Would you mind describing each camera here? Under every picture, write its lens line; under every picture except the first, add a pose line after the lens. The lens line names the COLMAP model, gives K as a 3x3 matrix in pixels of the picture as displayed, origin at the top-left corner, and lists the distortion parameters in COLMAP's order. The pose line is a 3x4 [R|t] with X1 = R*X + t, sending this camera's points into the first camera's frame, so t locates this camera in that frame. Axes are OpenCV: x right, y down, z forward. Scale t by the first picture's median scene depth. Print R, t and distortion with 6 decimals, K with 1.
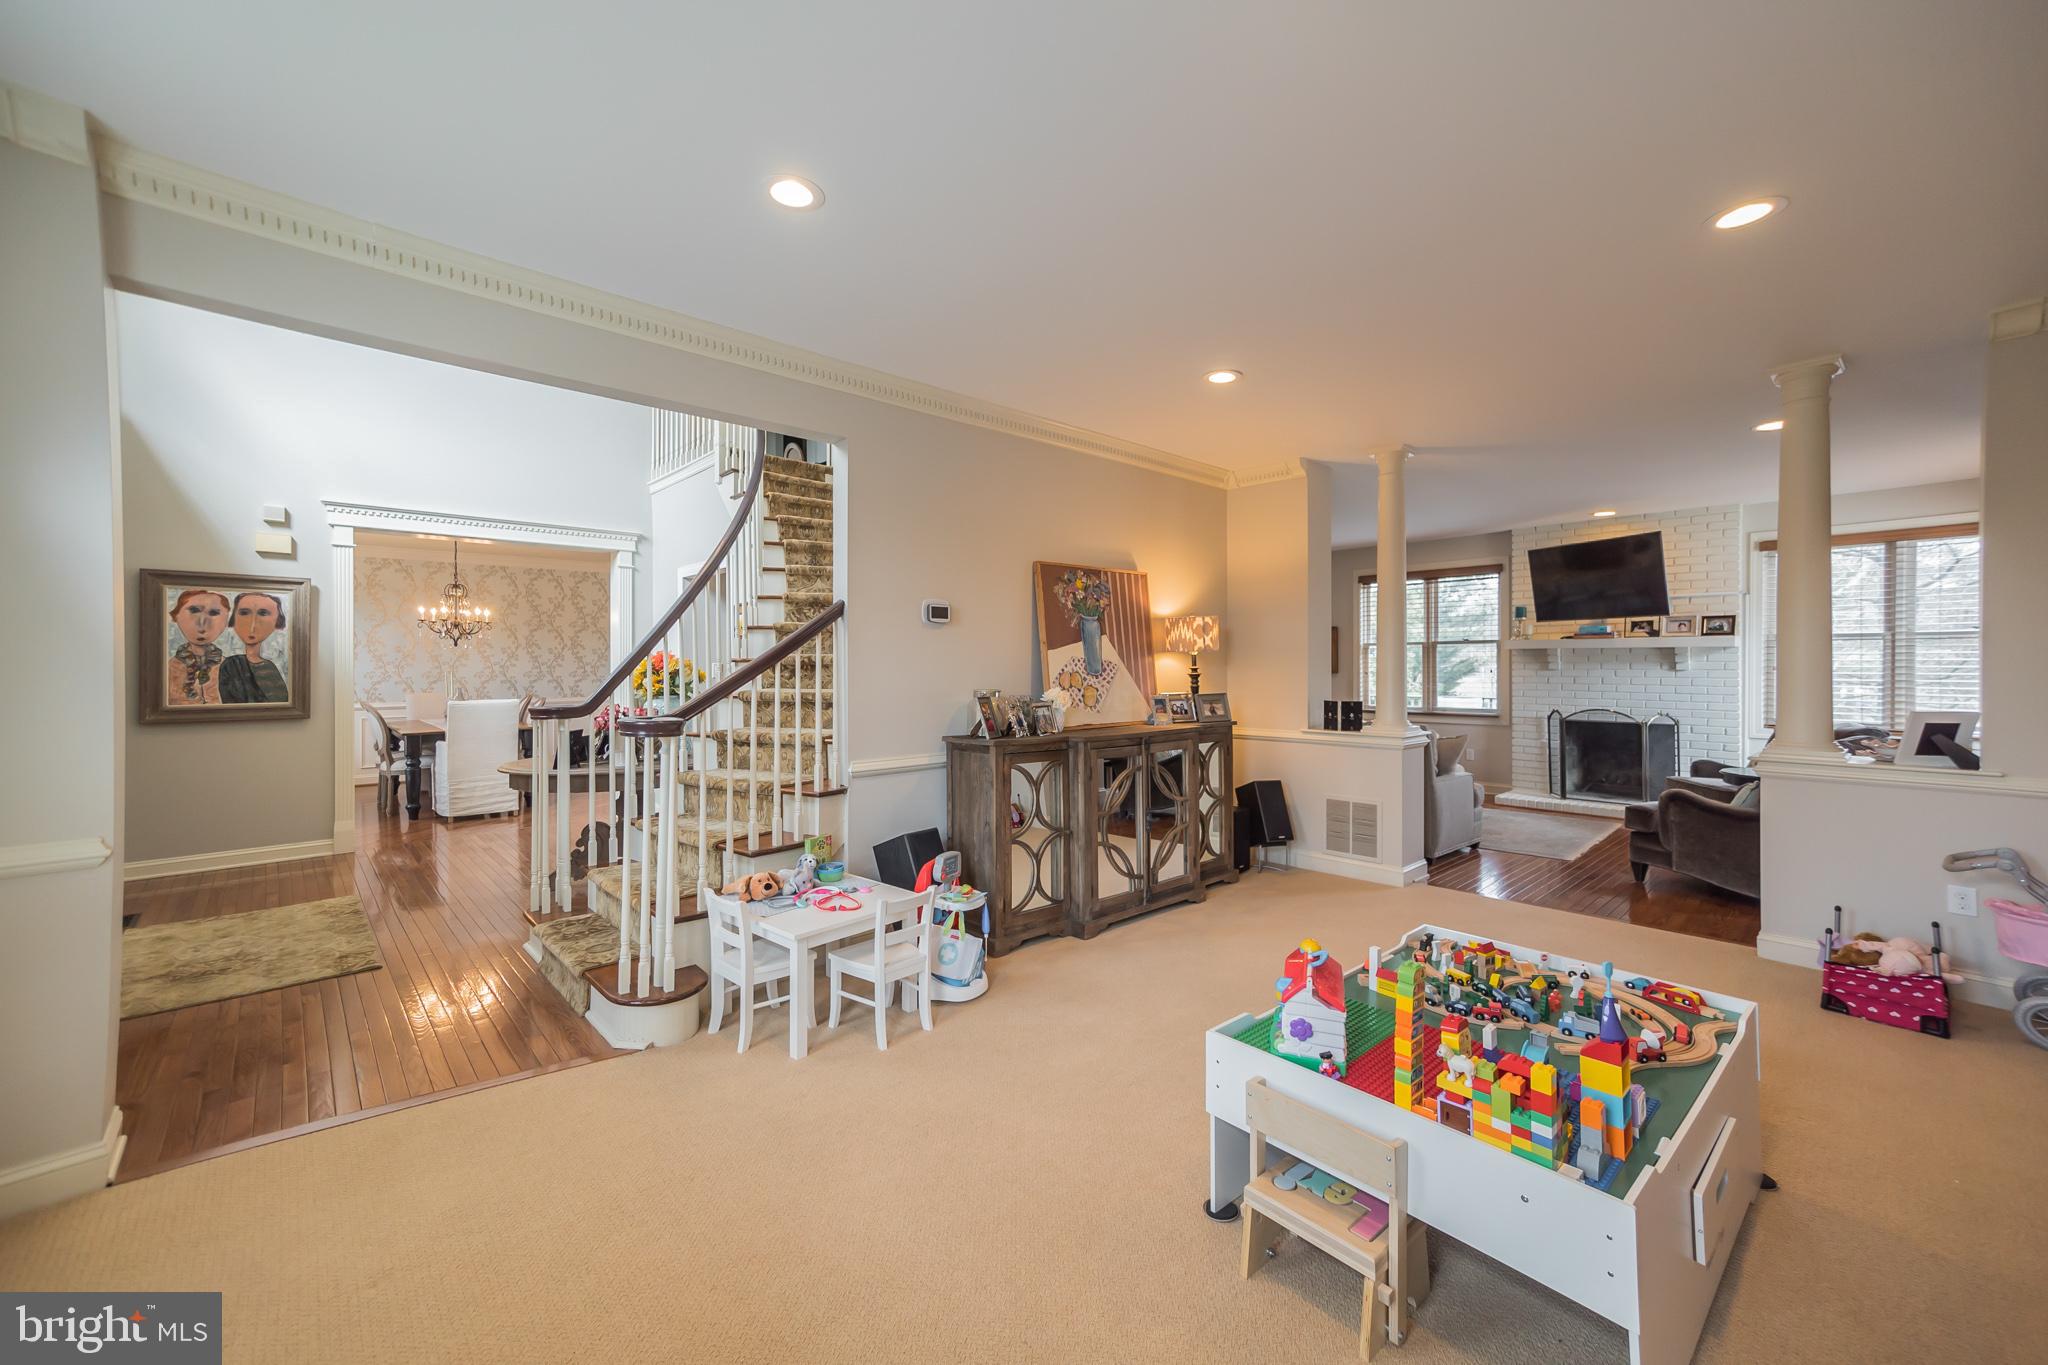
lens RADIAL K [[805.6, 0, 1019.5], [0, 805.6, 659.9], [0, 0, 1]] dist [-0.000726, -0.000102]
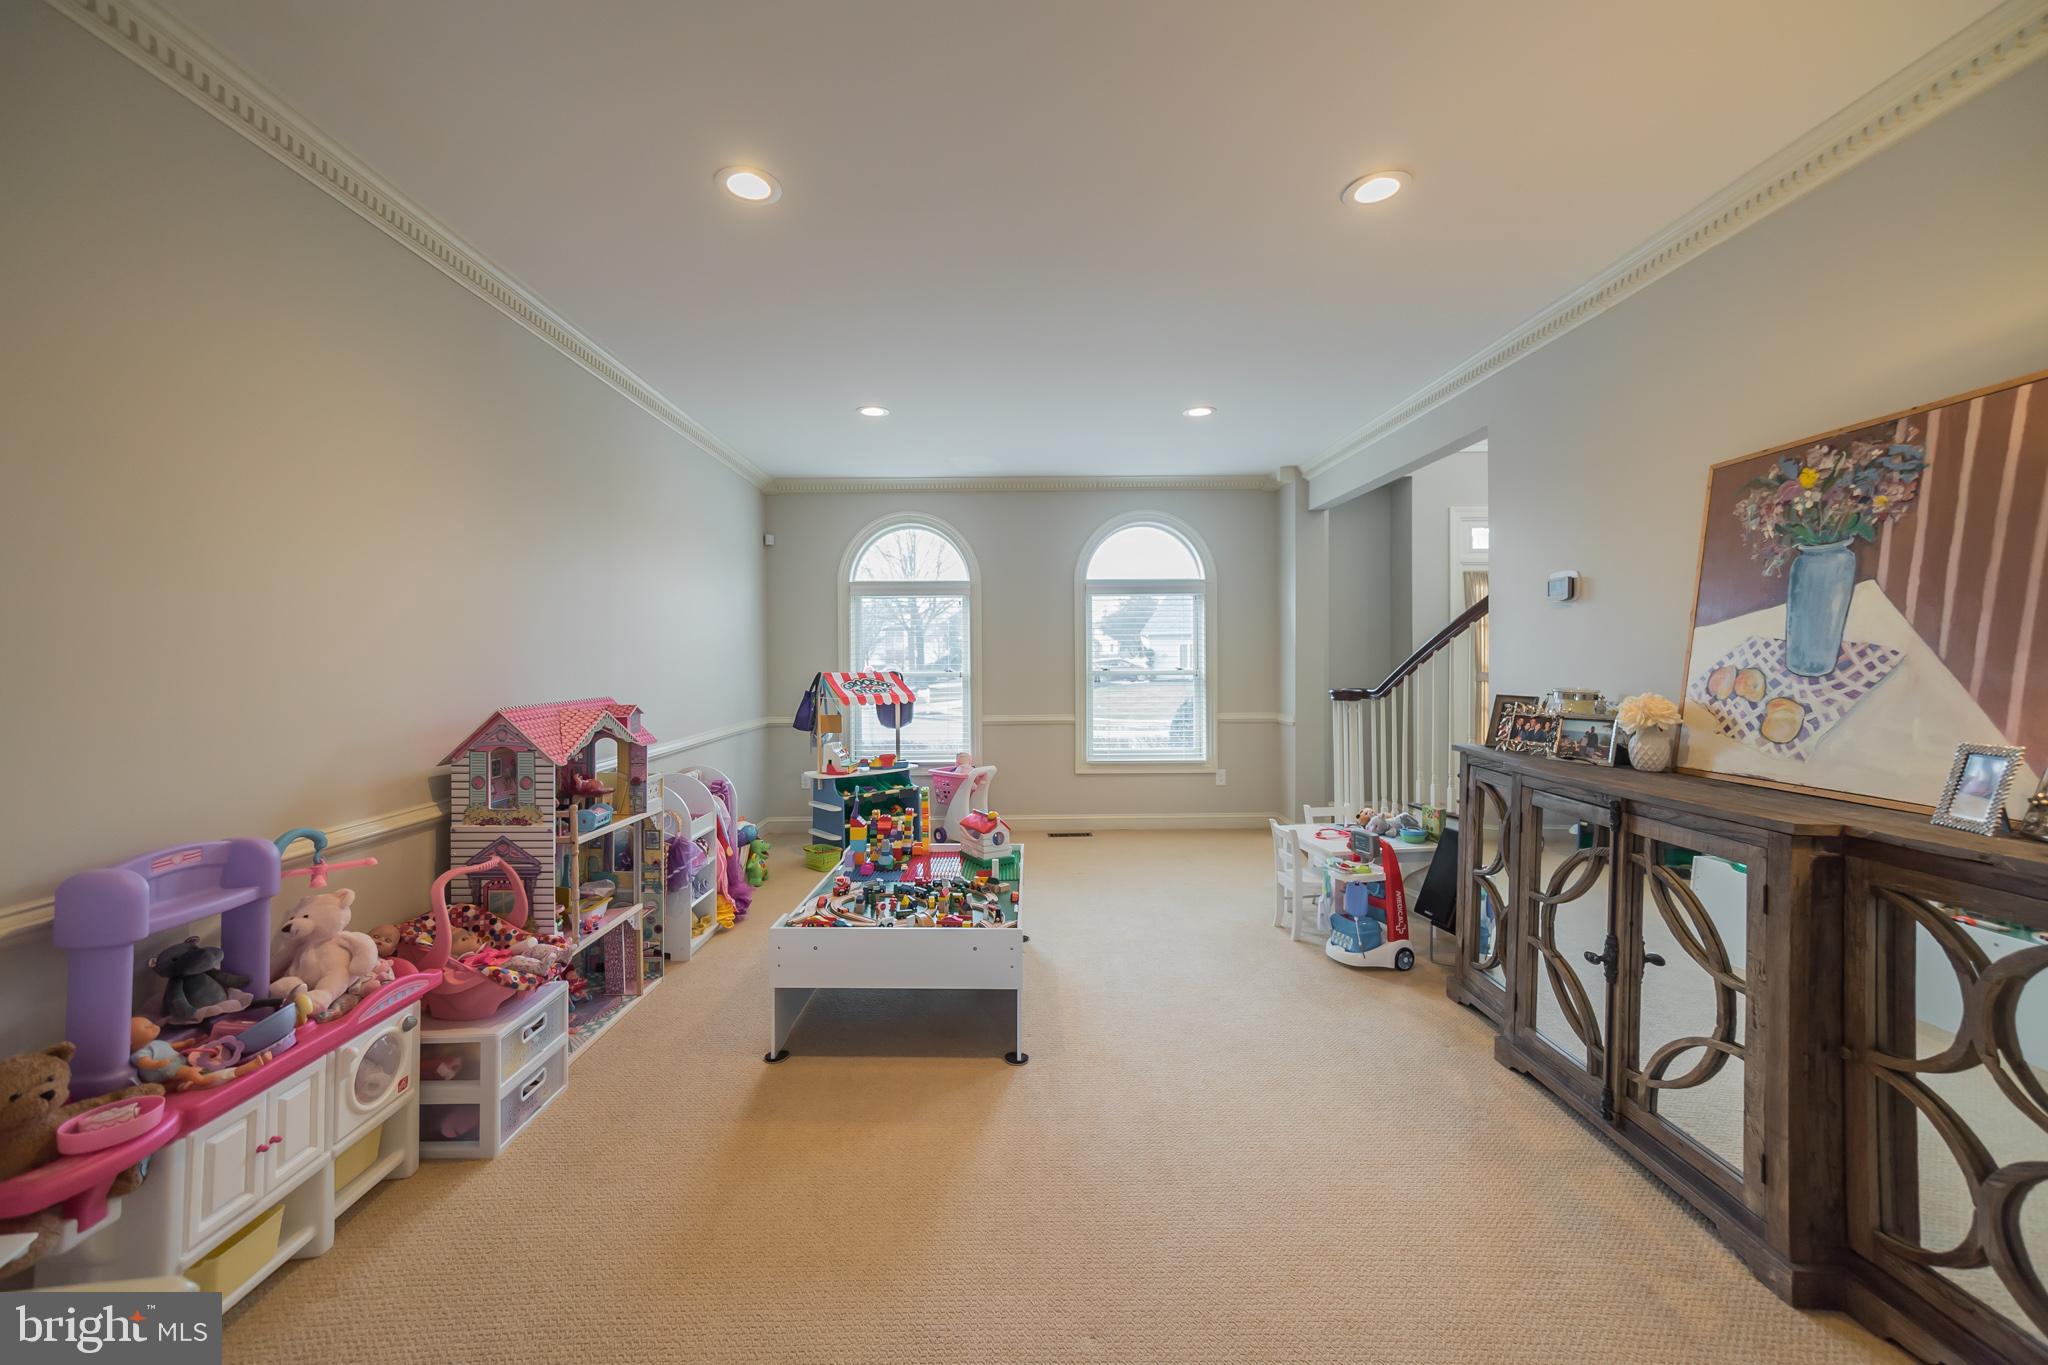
lens RADIAL K [[805.6, 0, 1019.5], [0, 805.6, 659.9], [0, 0, 1]] dist [-0.000726, -0.000102]
pose [[-0.677078, 0.005936, -0.735887, 0.718100], [0.008533, 0.999964, 0.000215, 0.005797], [0.735861, -0.006134, -0.677104, 0.979447]]
